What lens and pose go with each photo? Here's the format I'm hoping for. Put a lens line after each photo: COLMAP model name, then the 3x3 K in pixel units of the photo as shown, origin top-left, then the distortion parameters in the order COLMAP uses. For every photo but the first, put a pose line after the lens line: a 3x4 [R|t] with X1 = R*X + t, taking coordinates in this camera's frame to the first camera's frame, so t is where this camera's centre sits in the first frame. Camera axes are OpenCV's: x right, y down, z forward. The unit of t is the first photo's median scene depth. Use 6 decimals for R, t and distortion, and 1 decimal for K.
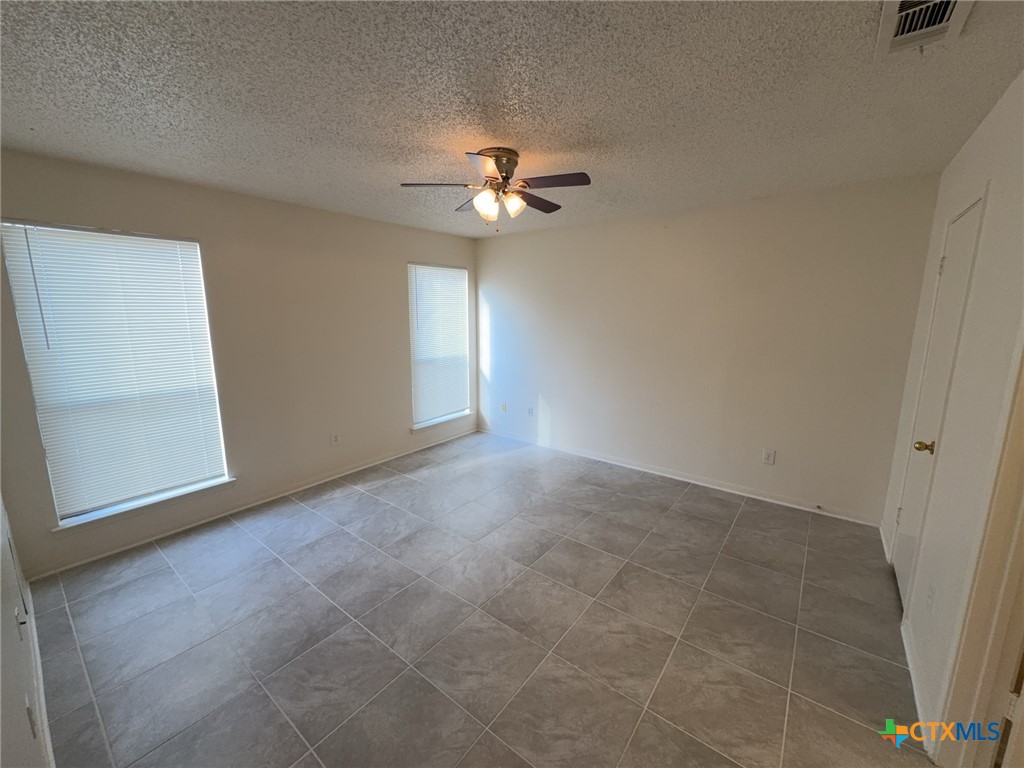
lens RADIAL K [[410.5, 0, 509.9], [0, 410.5, 379.8], [0, 0, 1]] dist [-0.003775, 0.001017]
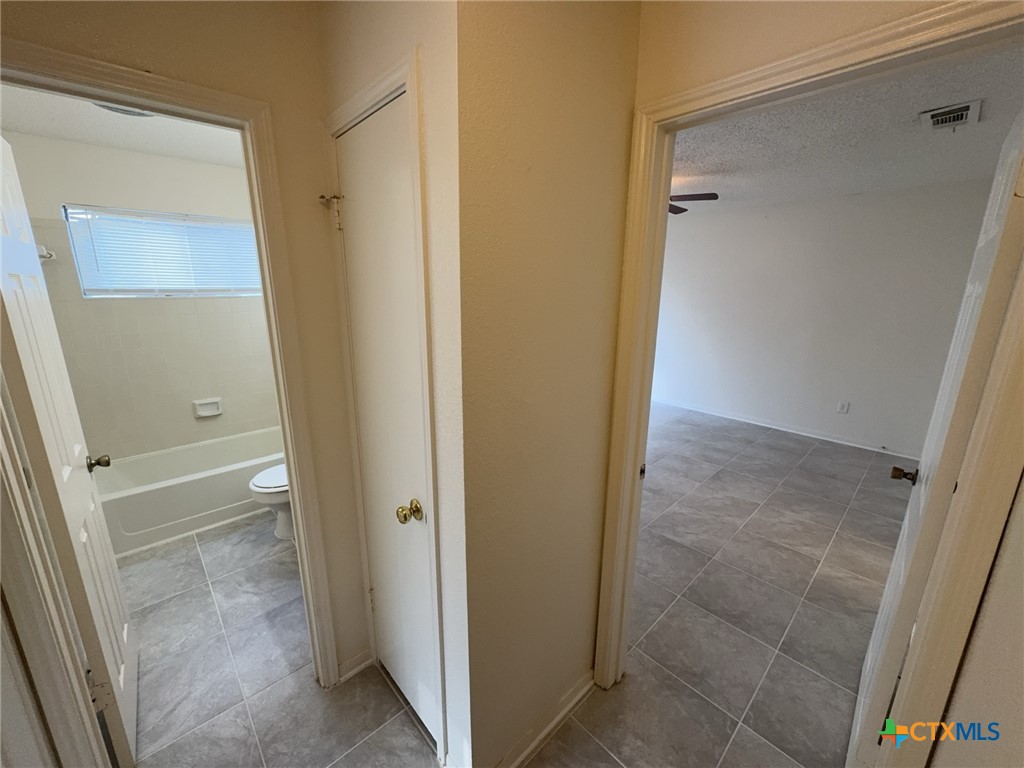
lens RADIAL K [[410.5, 0, 510.3], [0, 410.5, 382.3], [0, 0, 1]] dist [-0.003775, 0.001017]
pose [[0.988176, 0.041550, -0.147585, -0.241998], [-0.031257, 0.996959, 0.071391, 0.075219], [0.150103, -0.065934, 0.986469, -0.486802]]
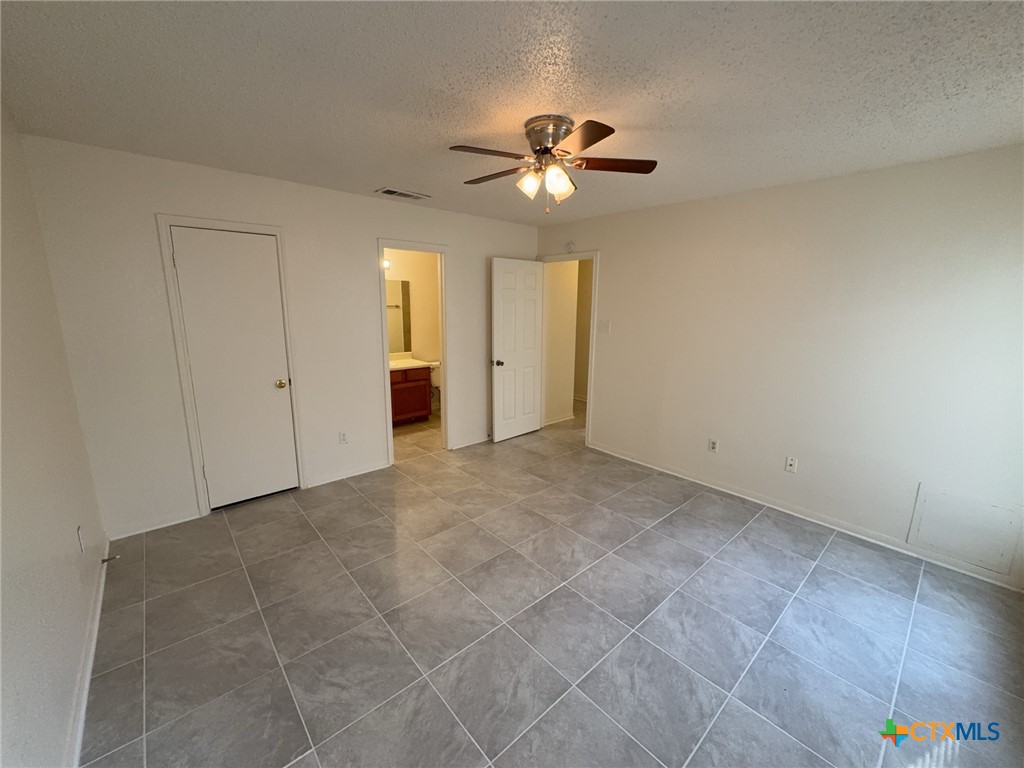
lens RADIAL K [[410.5, 0, 510.6], [0, 410.5, 383.4], [0, 0, 1]] dist [-0.003775, 0.001017]
pose [[-0.983405, -0.049186, 0.174631, -0.114667], [0.015669, 0.935927, 0.351846, -0.307474], [-0.180748, 0.348743, -0.919624, 1.818980]]
